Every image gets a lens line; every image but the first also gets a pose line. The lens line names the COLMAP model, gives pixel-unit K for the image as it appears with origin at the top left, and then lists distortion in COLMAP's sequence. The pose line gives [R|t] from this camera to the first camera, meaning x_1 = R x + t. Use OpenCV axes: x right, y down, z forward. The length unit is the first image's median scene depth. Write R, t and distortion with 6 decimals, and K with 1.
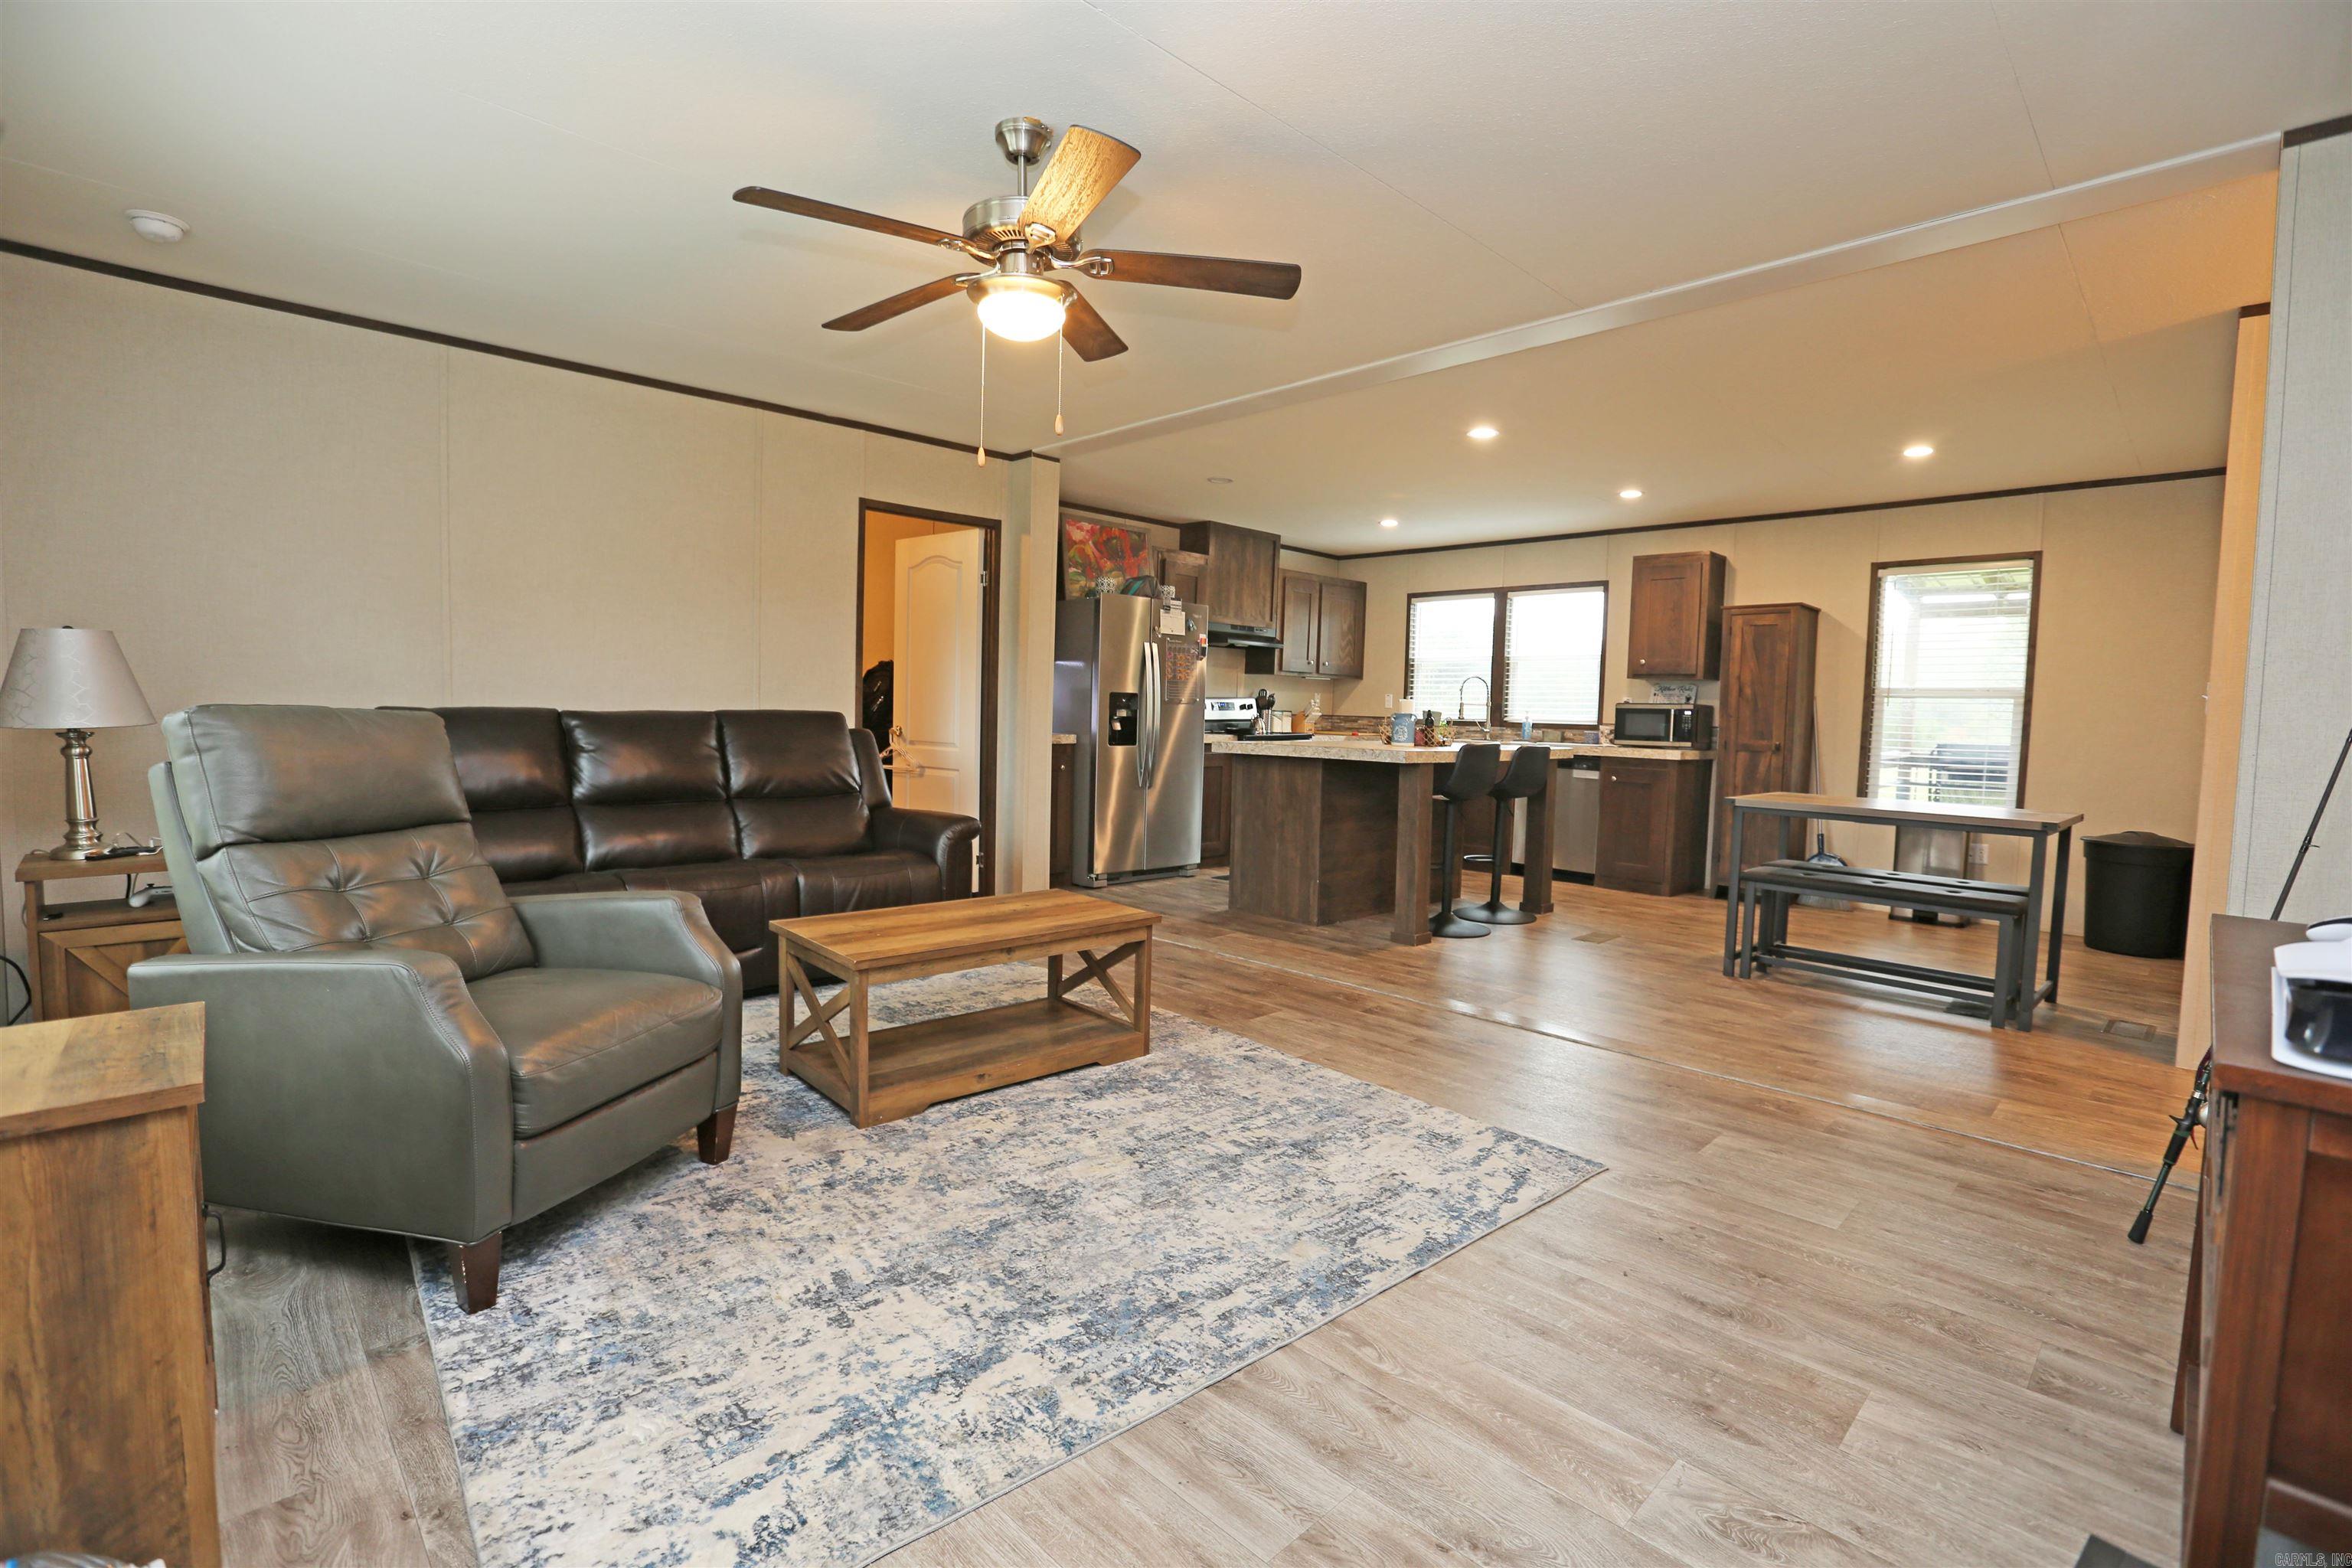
lens RADIAL K [[1060.4, 0, 1171.3], [0, 1060.4, 788.3], [0, 0, 1]] dist [-0.041262, 0.011377]
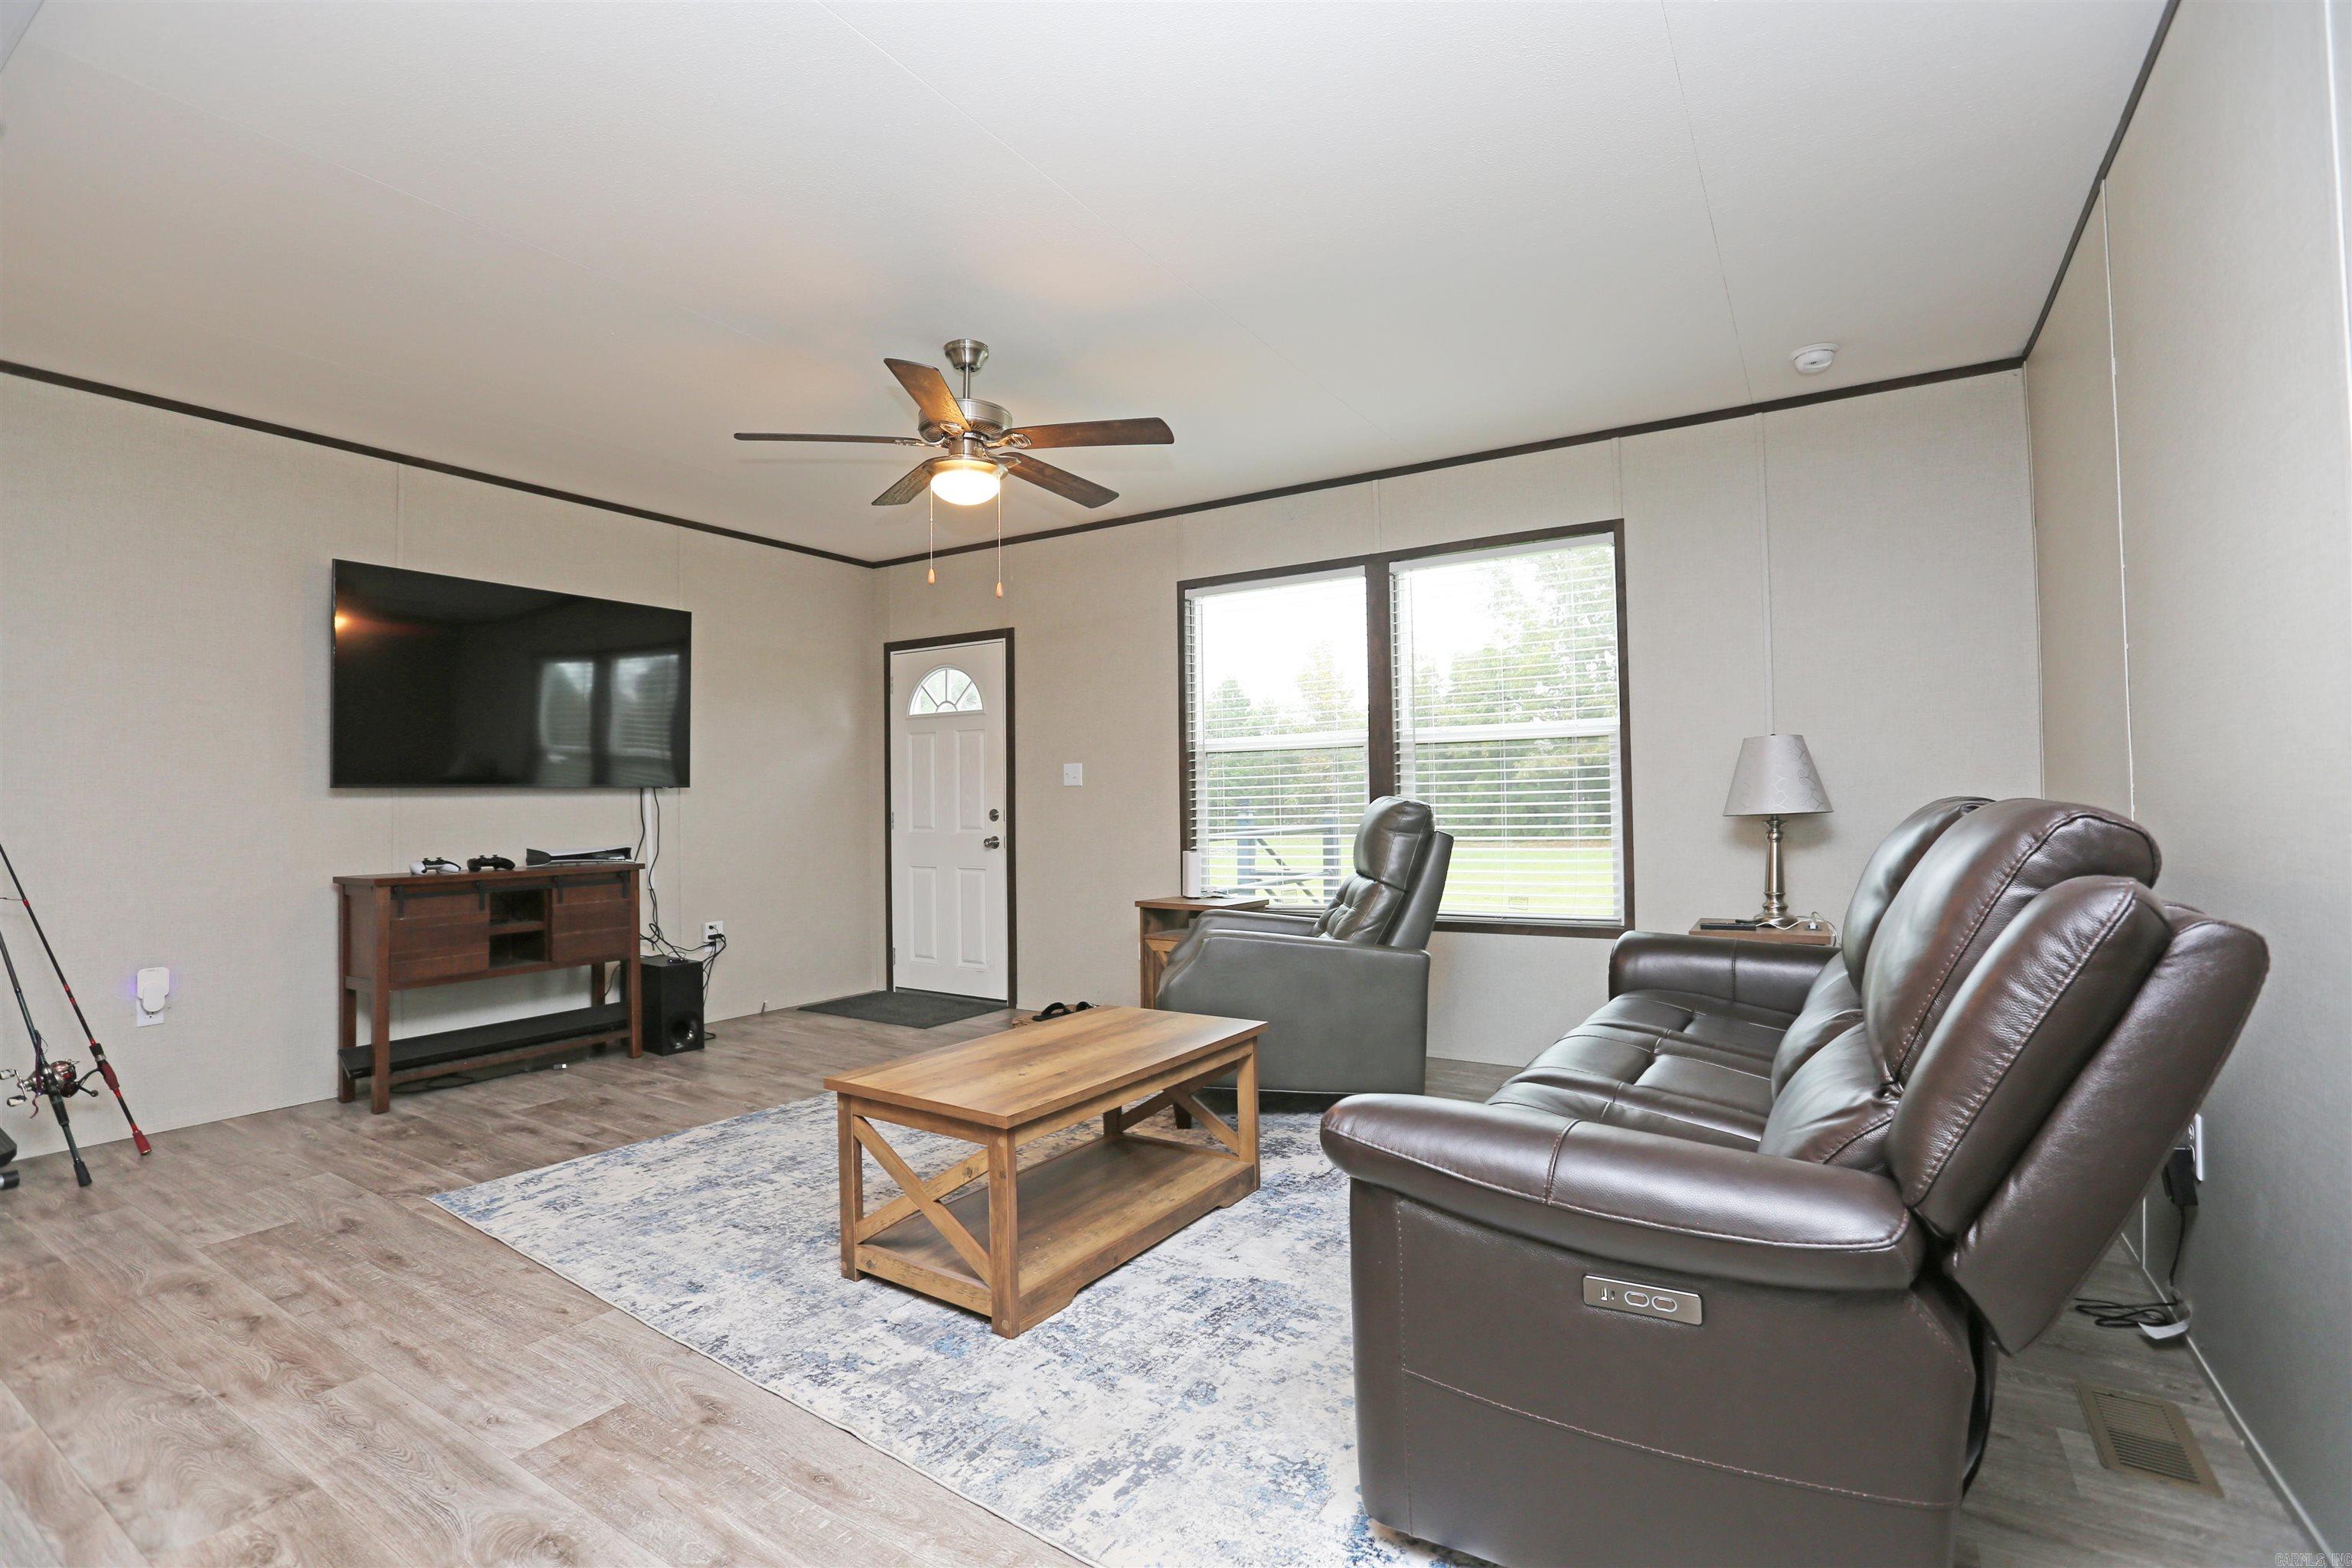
lens RADIAL K [[1060.4, 0, 1164.8], [0, 1060.4, 768.8], [0, 0, 1]] dist [-0.041262, 0.011377]
pose [[-0.972716, -0.020560, -0.231085, -0.080155], [-0.029083, 0.999014, 0.033539, -0.151467], [0.230168, 0.039345, -0.972355, 2.211395]]
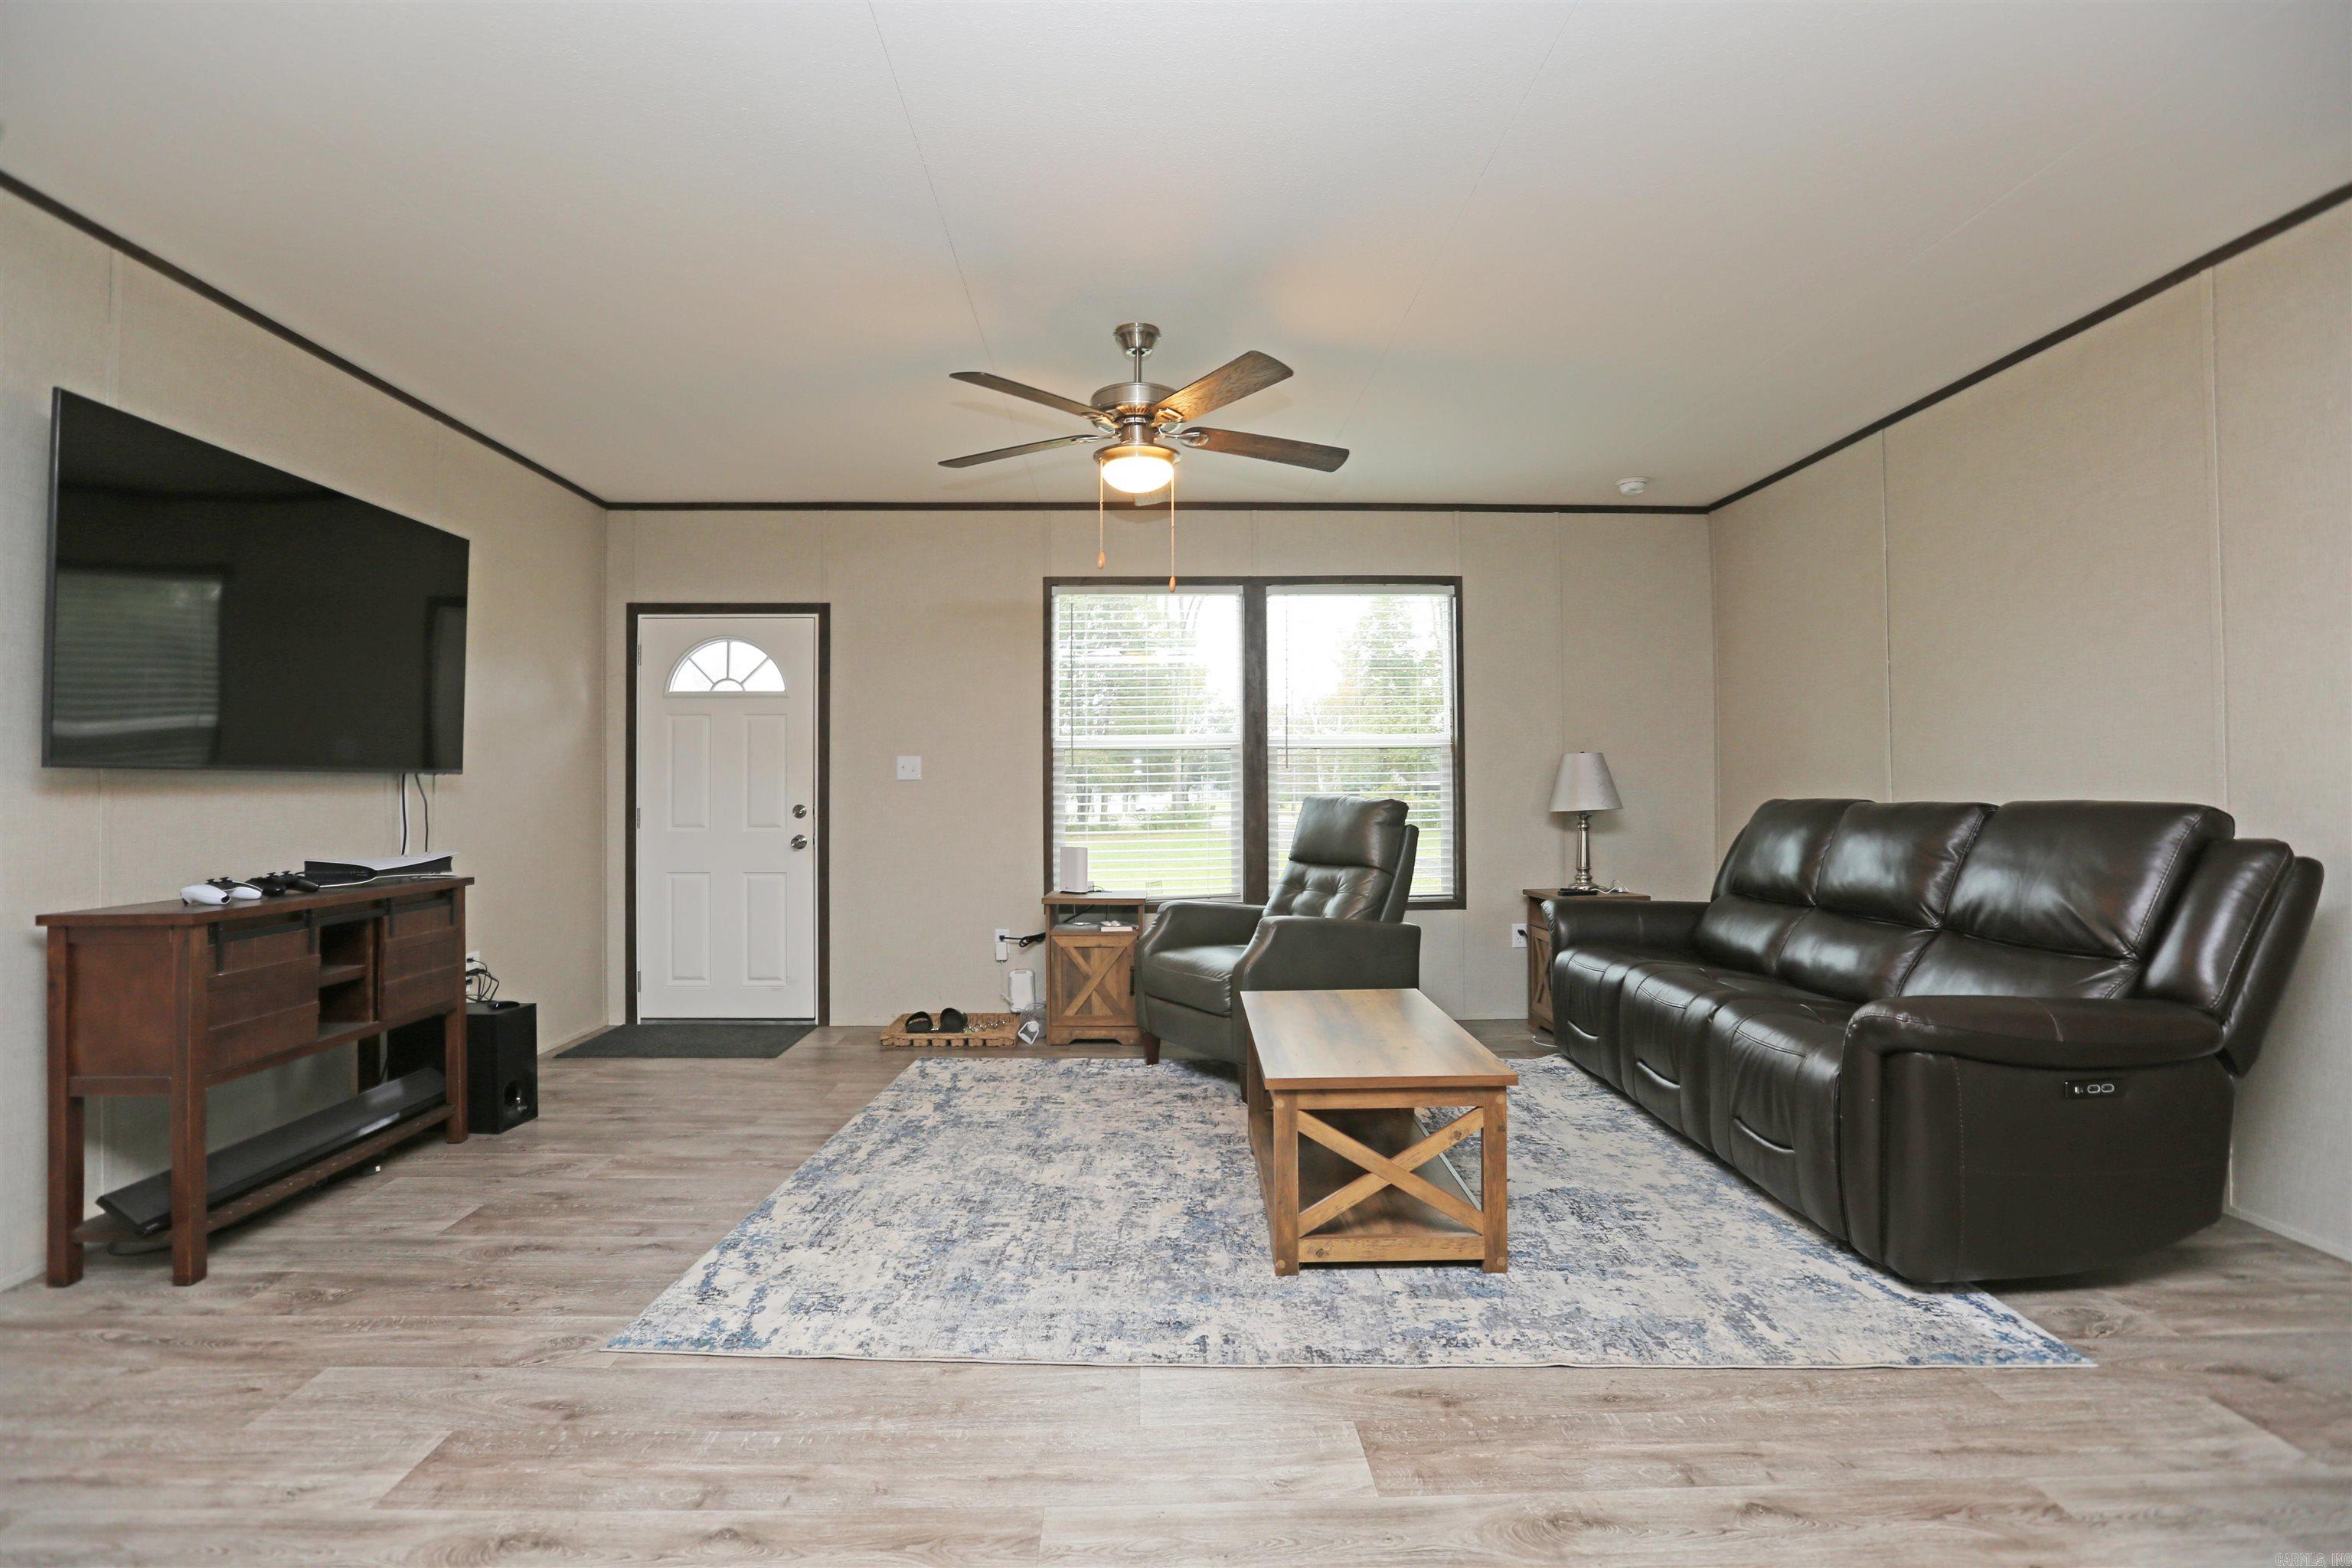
lens RADIAL K [[1060.4, 0, 1162.9], [0, 1060.4, 772.1], [0, 0, 1]] dist [-0.041262, 0.011377]
pose [[-0.680992, -0.037191, -0.731346, 0.711530], [-0.065474, 0.997802, 0.010225, -0.108240], [0.729358, 0.054848, -0.681930, 1.805229]]
